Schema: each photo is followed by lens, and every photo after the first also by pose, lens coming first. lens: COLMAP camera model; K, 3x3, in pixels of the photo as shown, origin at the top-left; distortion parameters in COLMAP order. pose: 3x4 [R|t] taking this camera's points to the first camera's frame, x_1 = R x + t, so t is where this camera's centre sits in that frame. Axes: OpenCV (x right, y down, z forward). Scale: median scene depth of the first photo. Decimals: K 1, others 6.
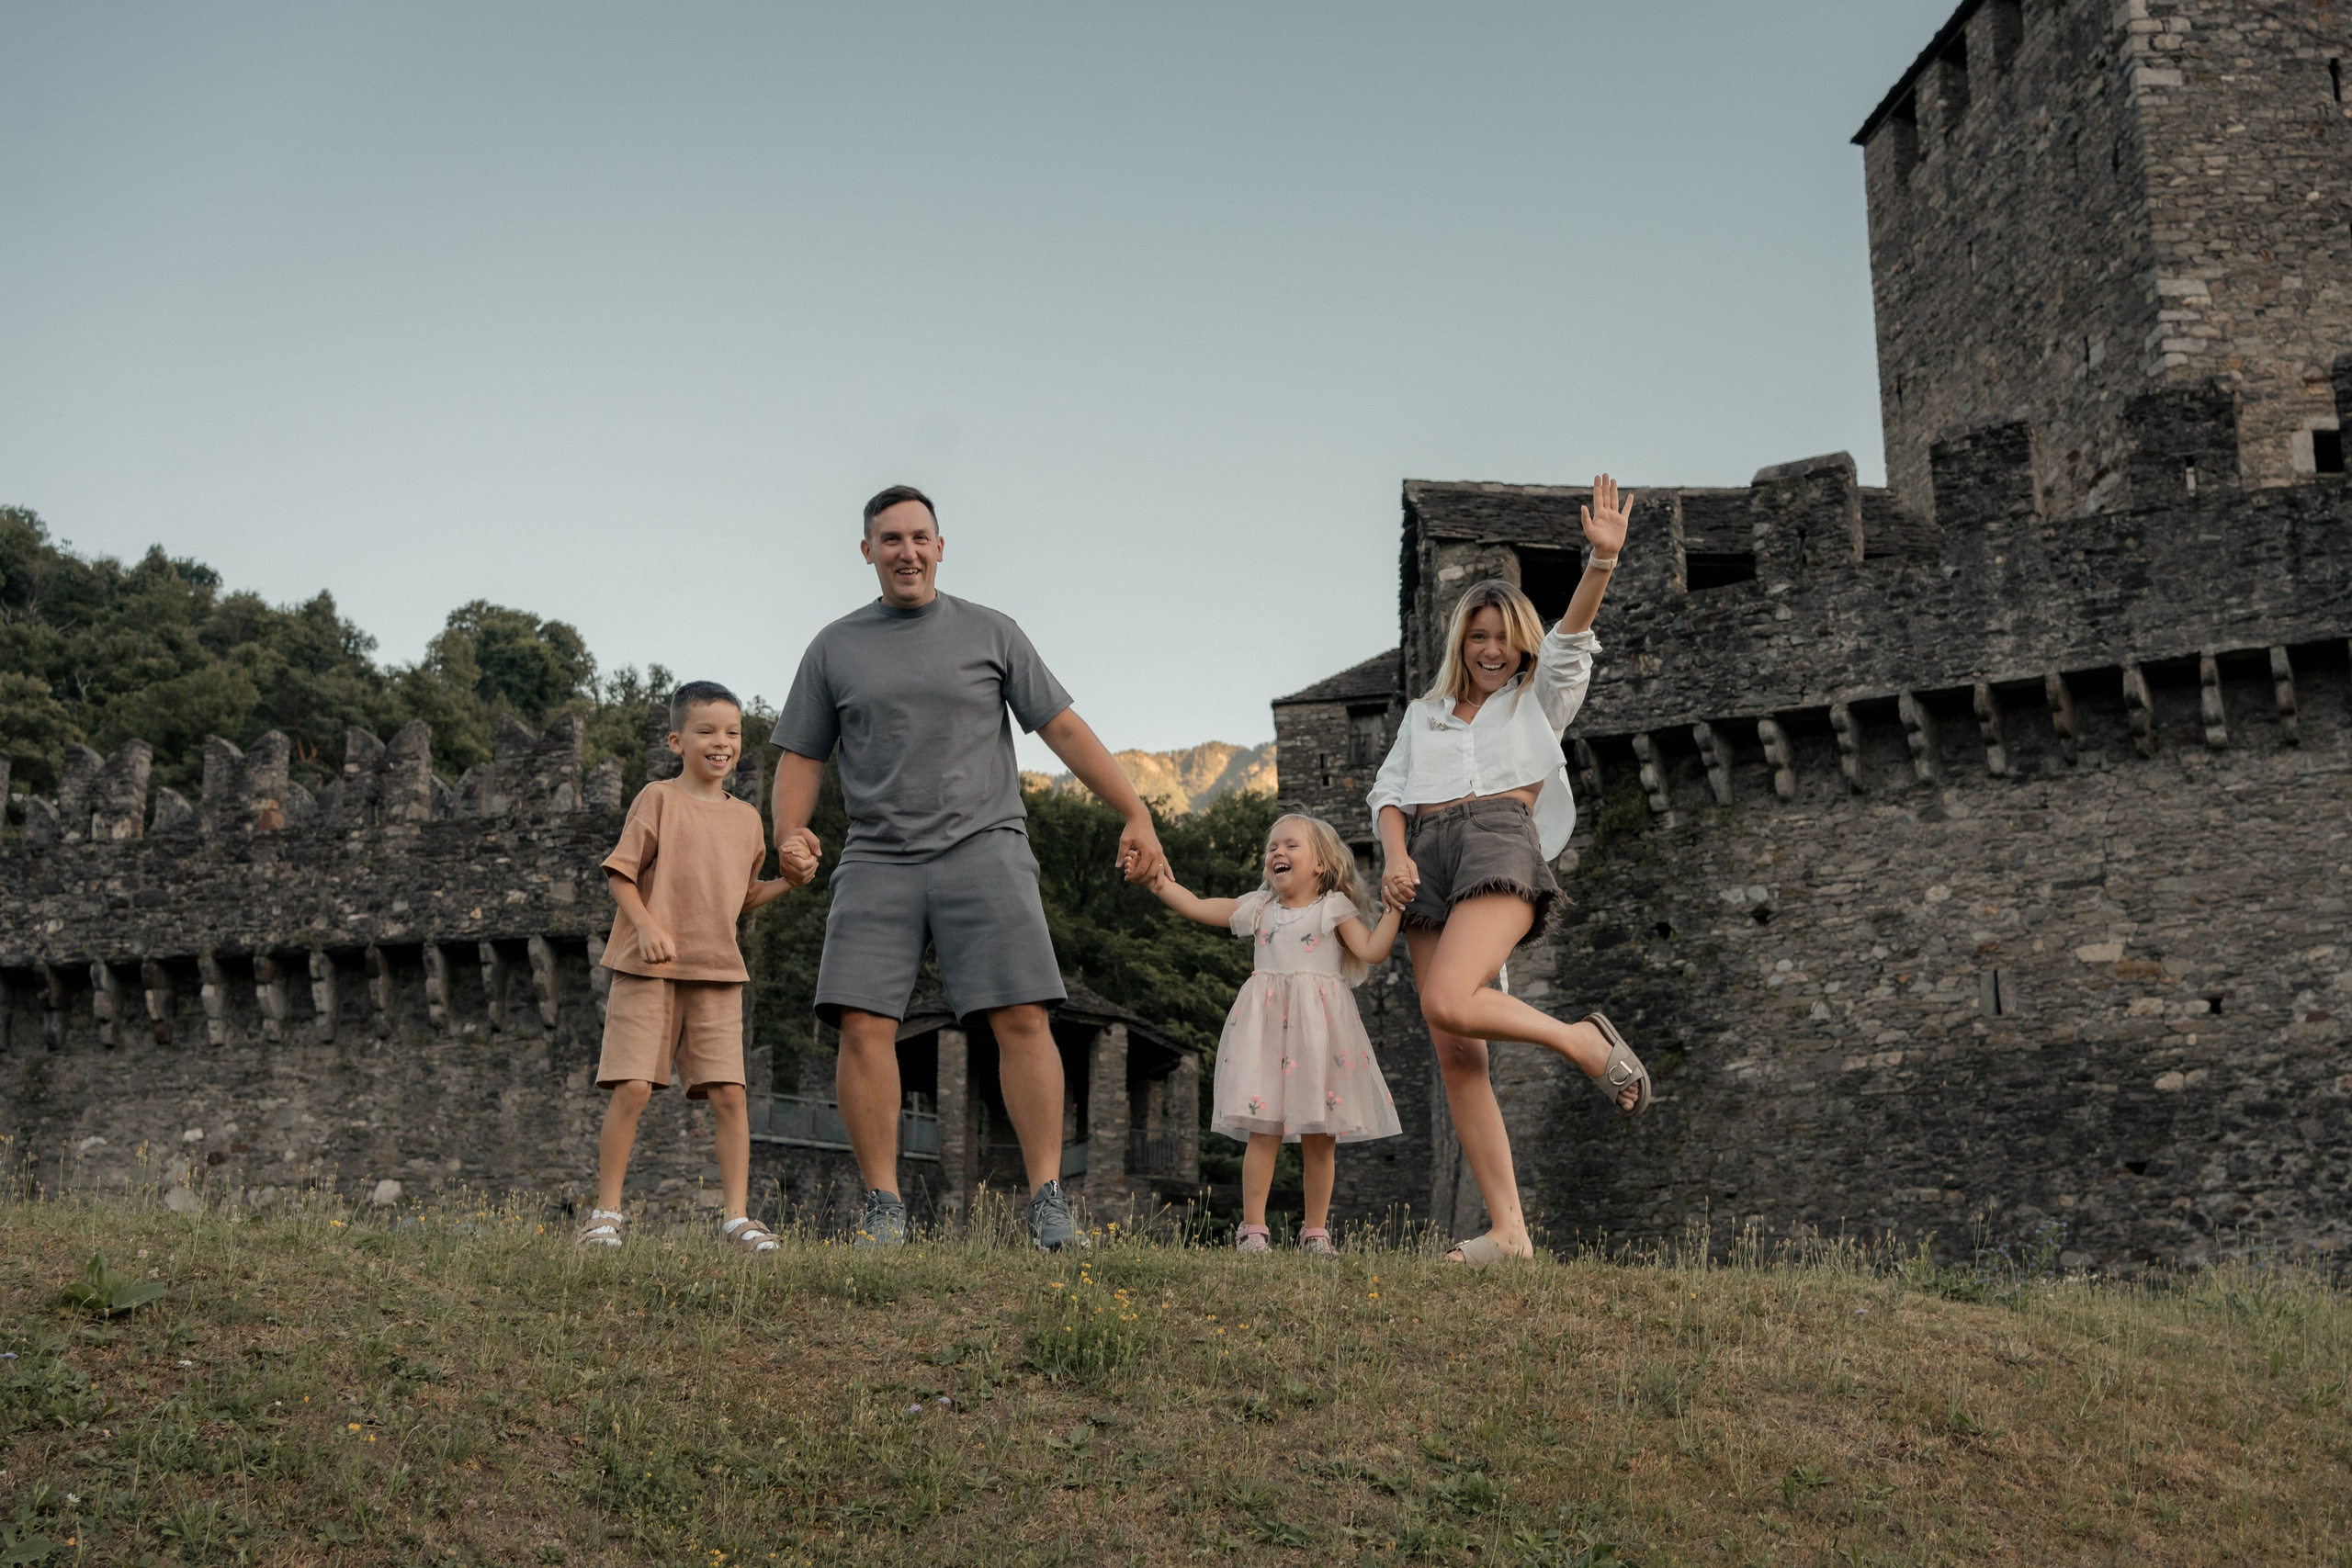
lens RADIAL K [[2832.3, 0, 1355.4], [0, 2832.3, 781.1], [0, 0, 1]] dist [-0.001105, 0.009925]
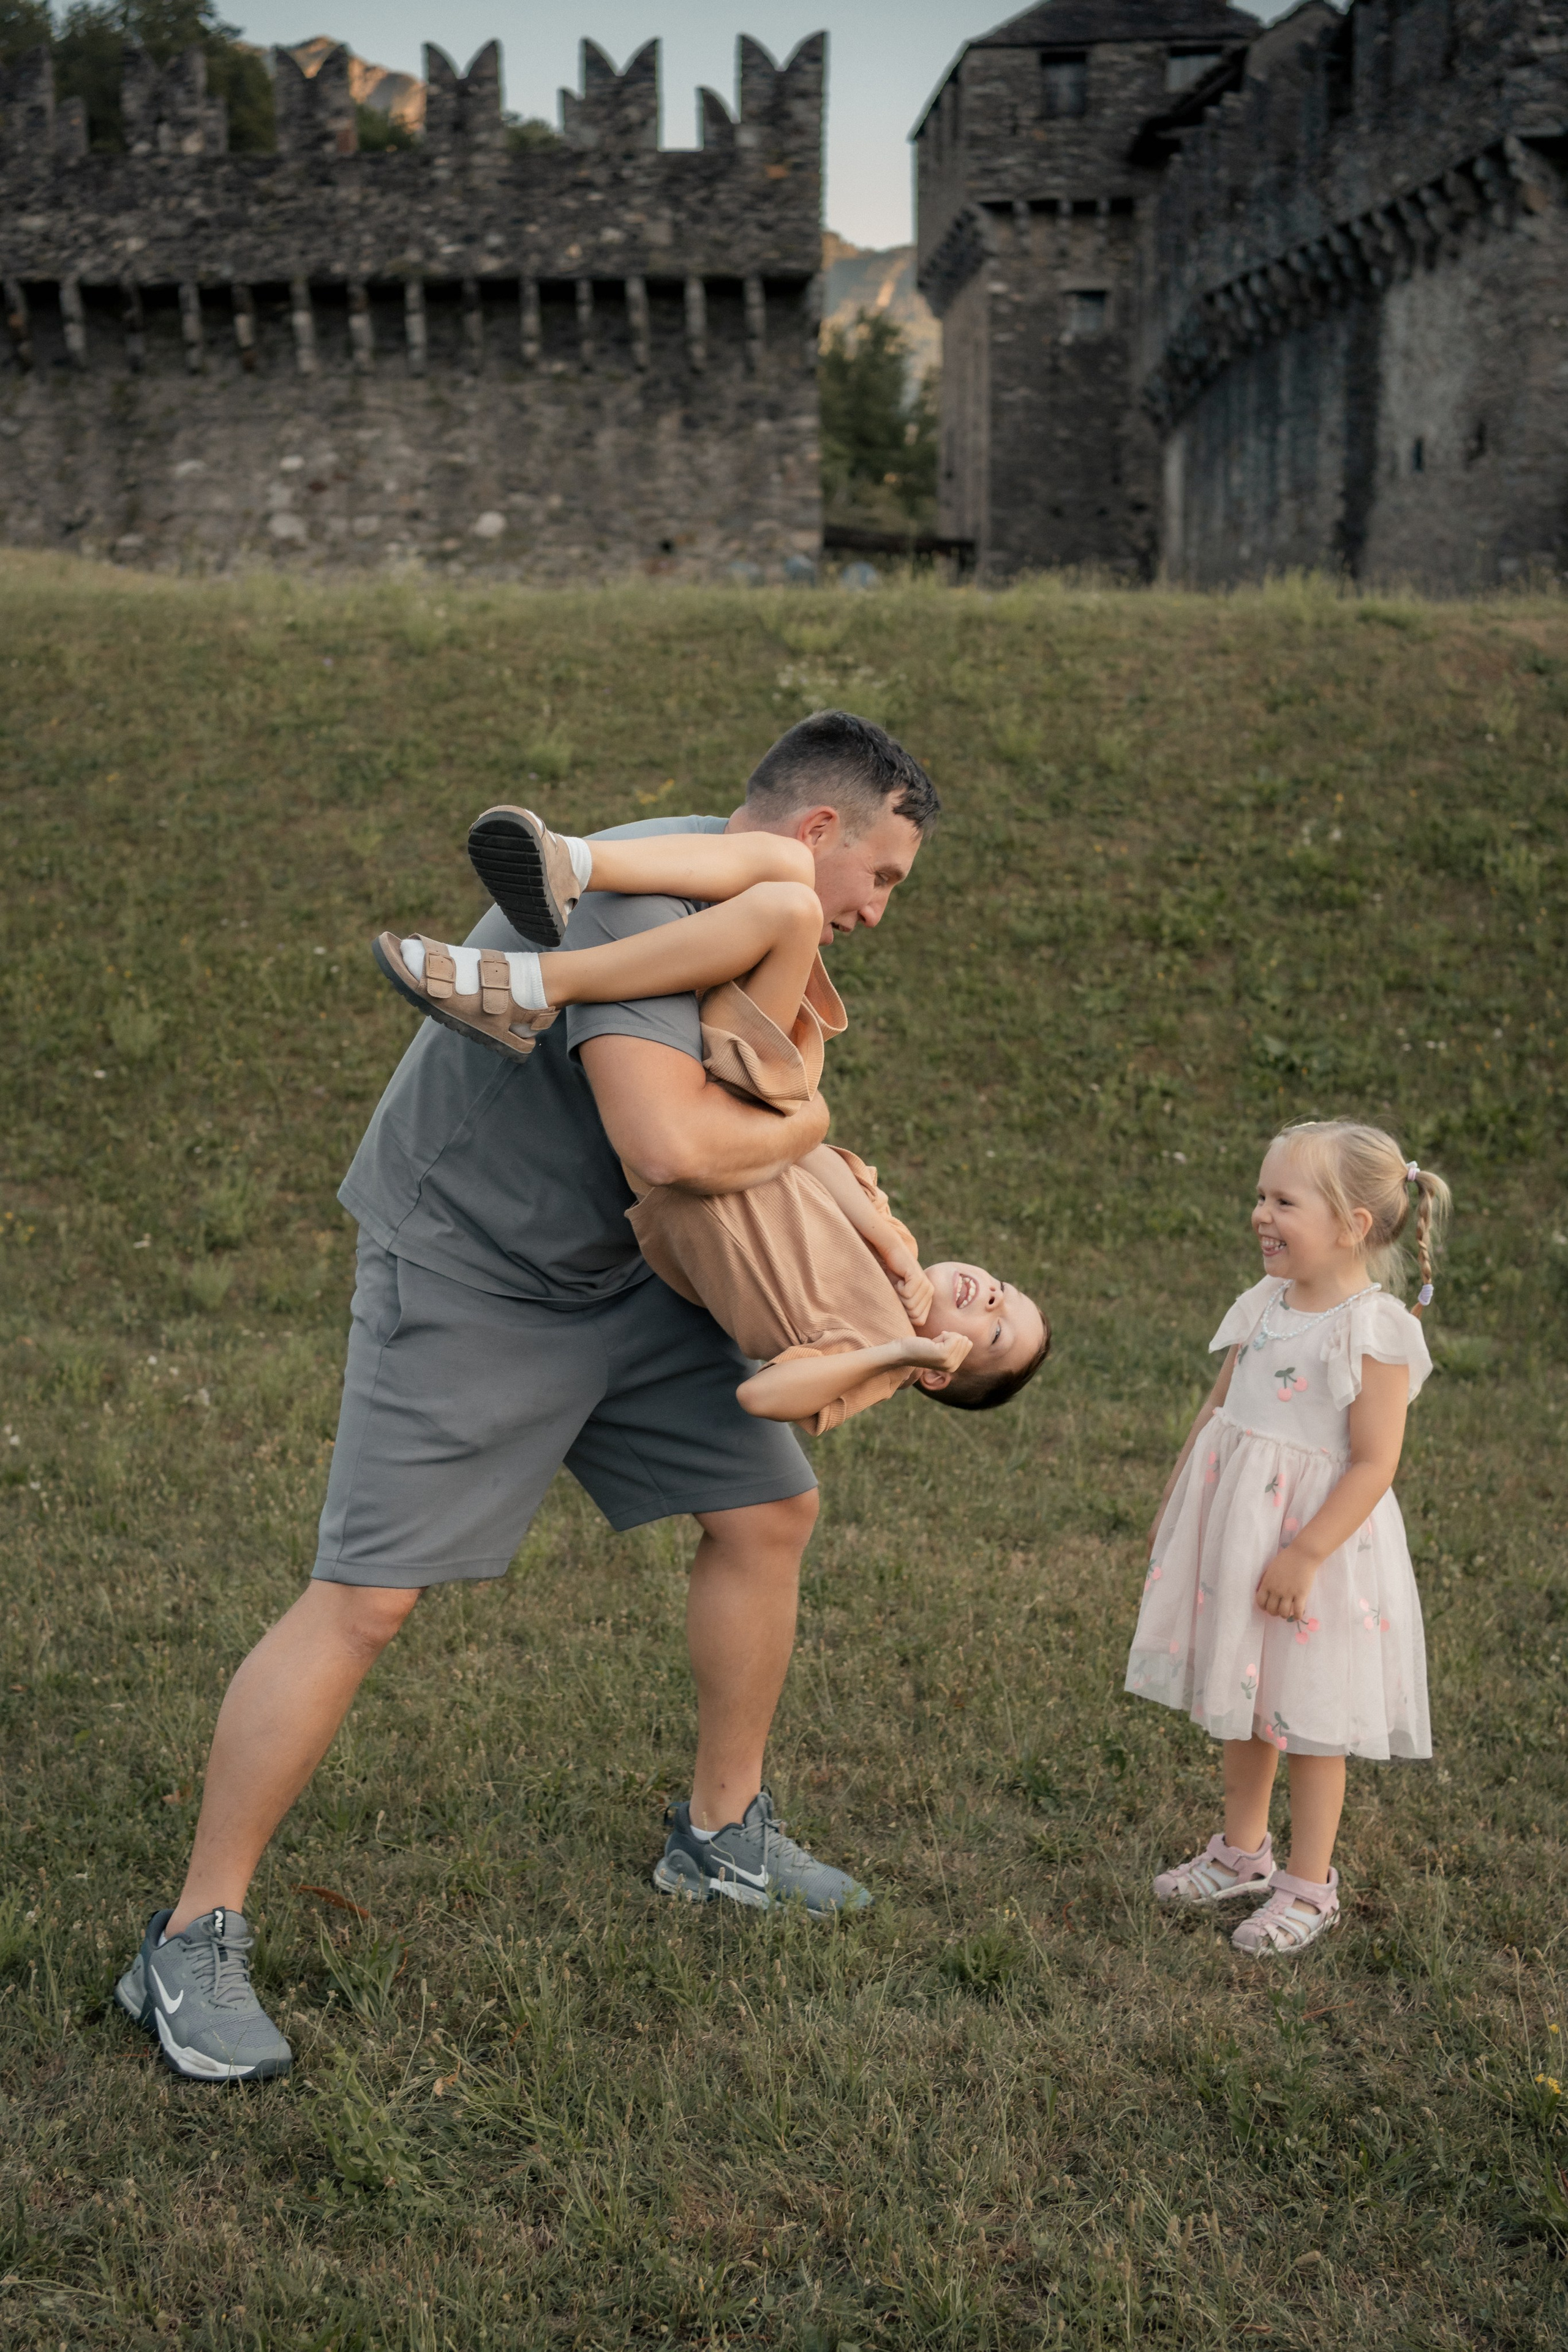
lens RADIAL K [[2634.4, 0, 691.7], [0, 2634.4, 1264.9], [0, 0, 1]] dist [0.009464, 0.012307]
pose [[0.990342, -0.007657, 0.138434, -0.398436], [-0.048886, 0.915063, 0.400336, -0.002451], [-0.129742, -0.403237, 0.905852, -0.031129]]
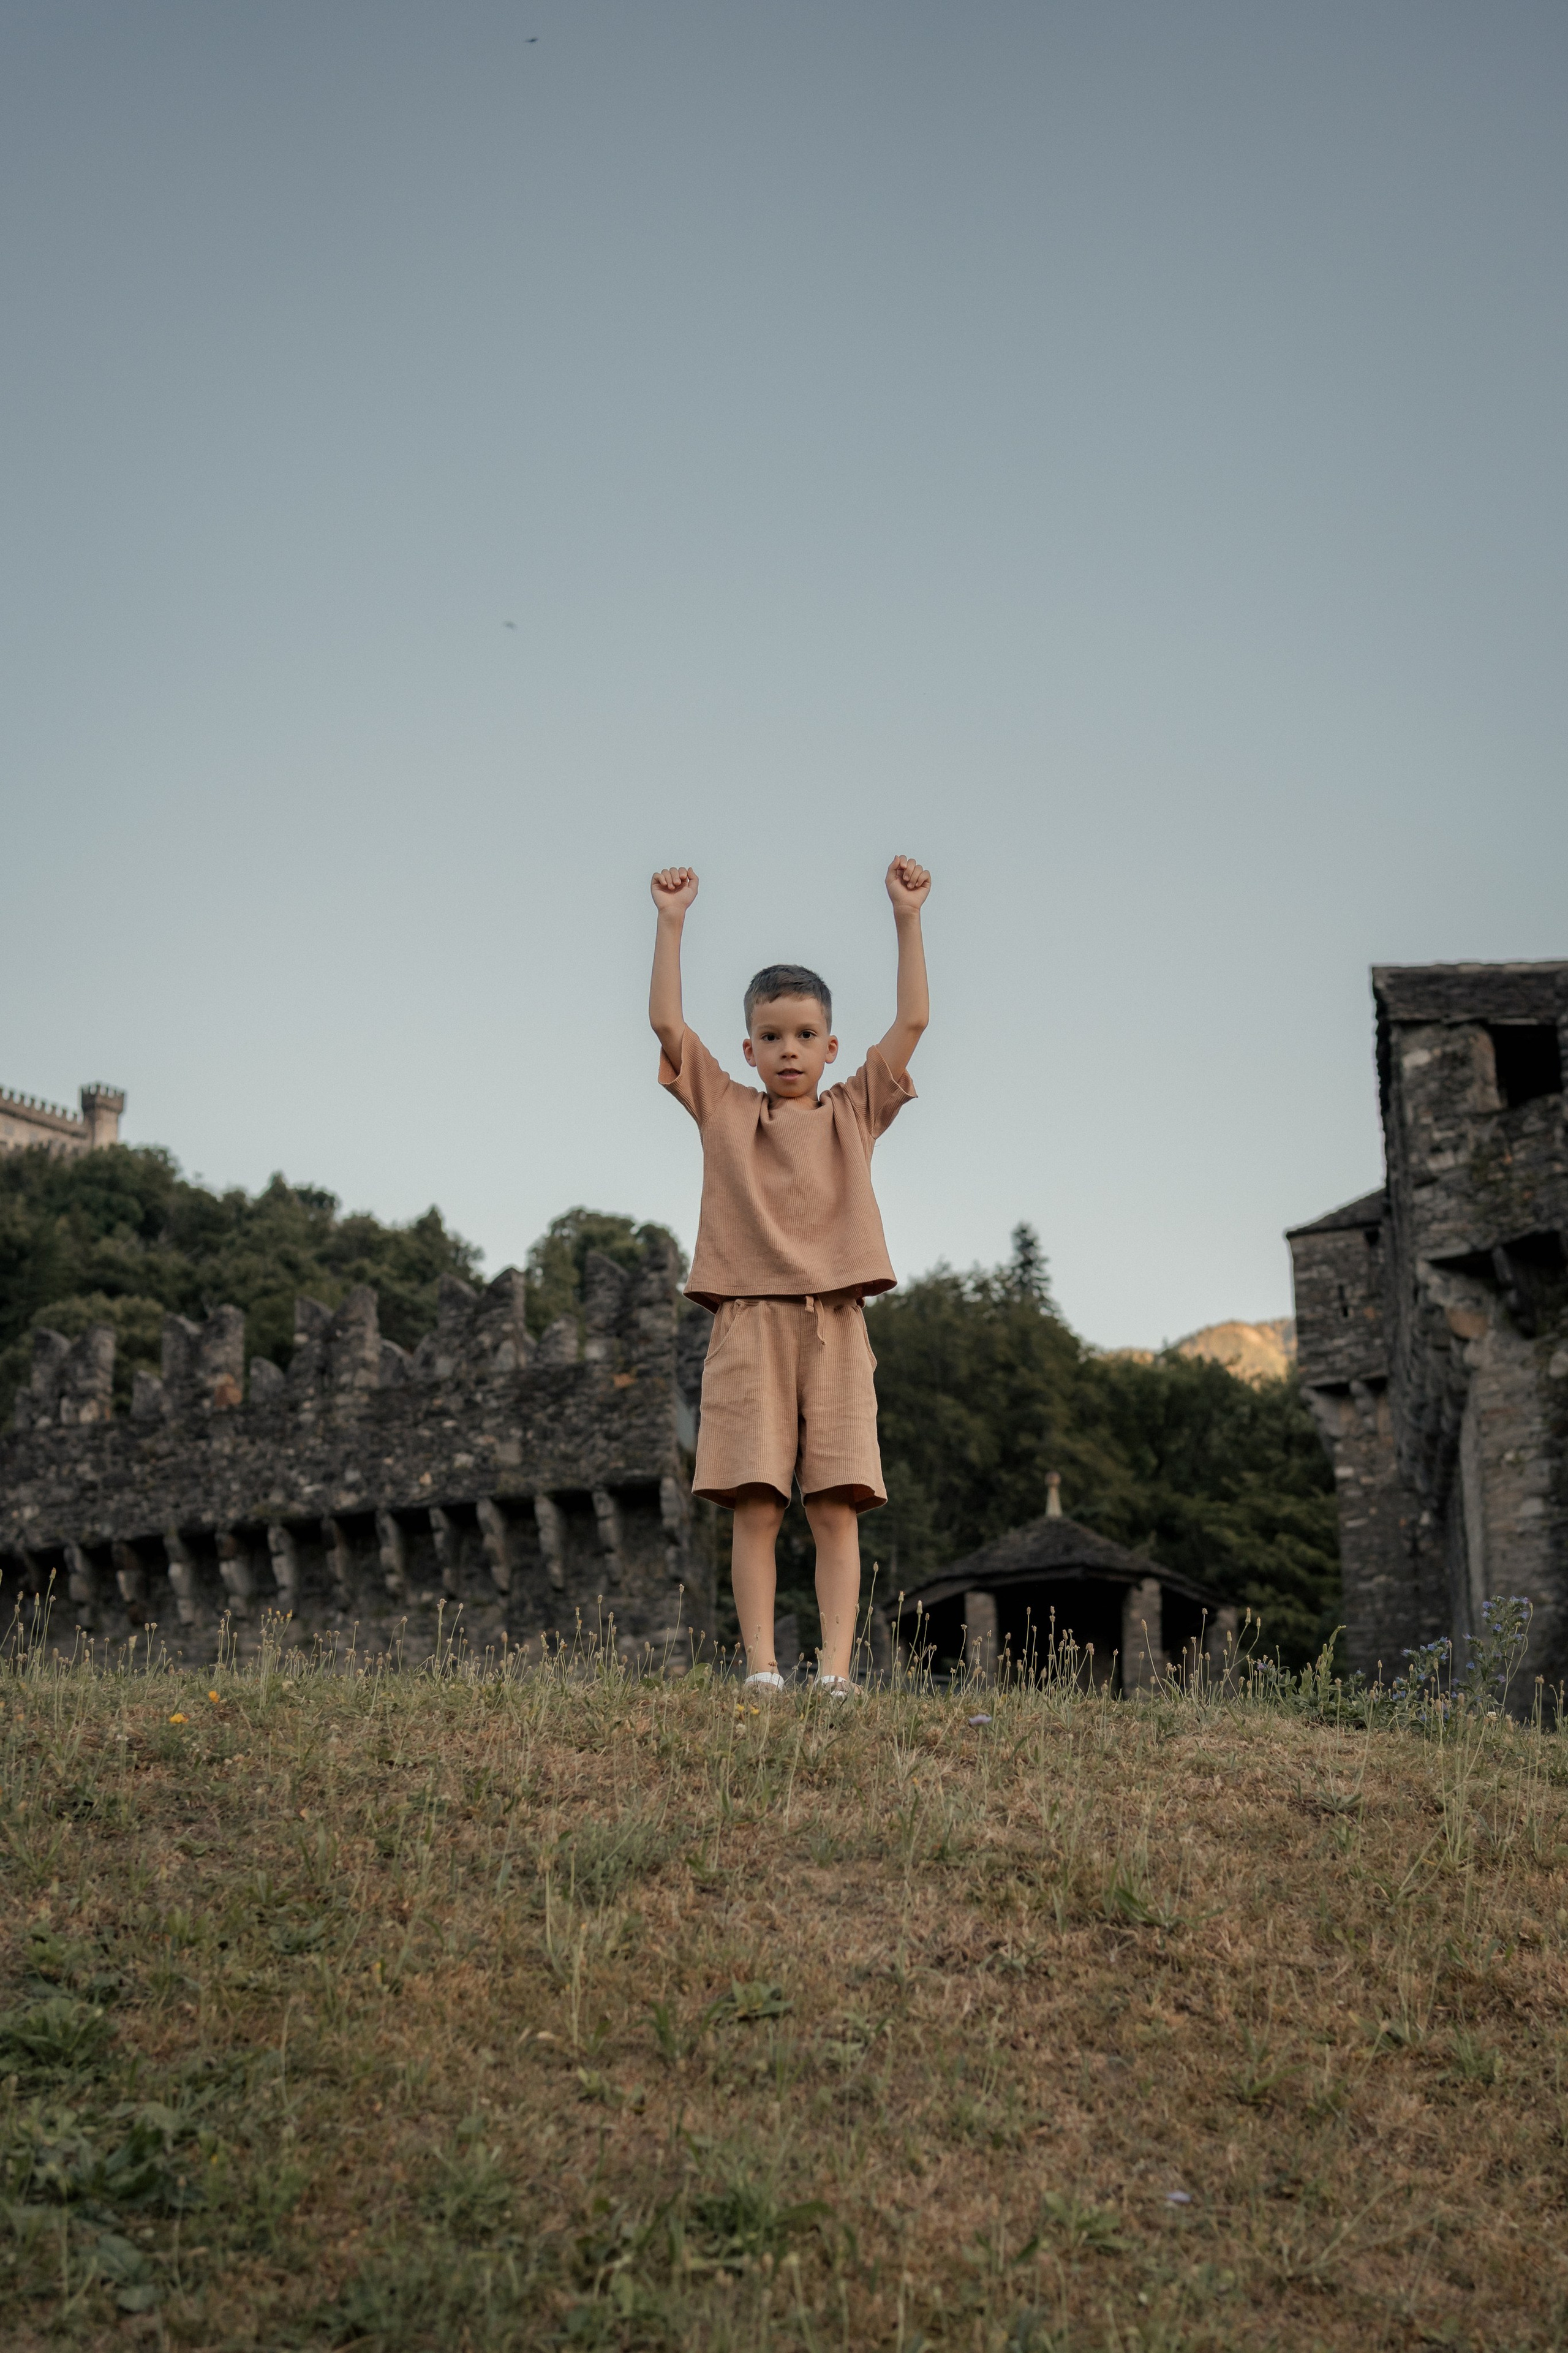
lens RADIAL K [[2833.6, 0, 984.6], [0, 2833.6, 1418.0], [0, 0, 1]] dist [-0.001105, 0.009925]
pose [[0.984197, -0.049283, -0.170078, 0.045373], [0.052949, 0.998451, 0.017084, 0.018942], [0.168973, -0.025819, 0.985282, 0.070828]]
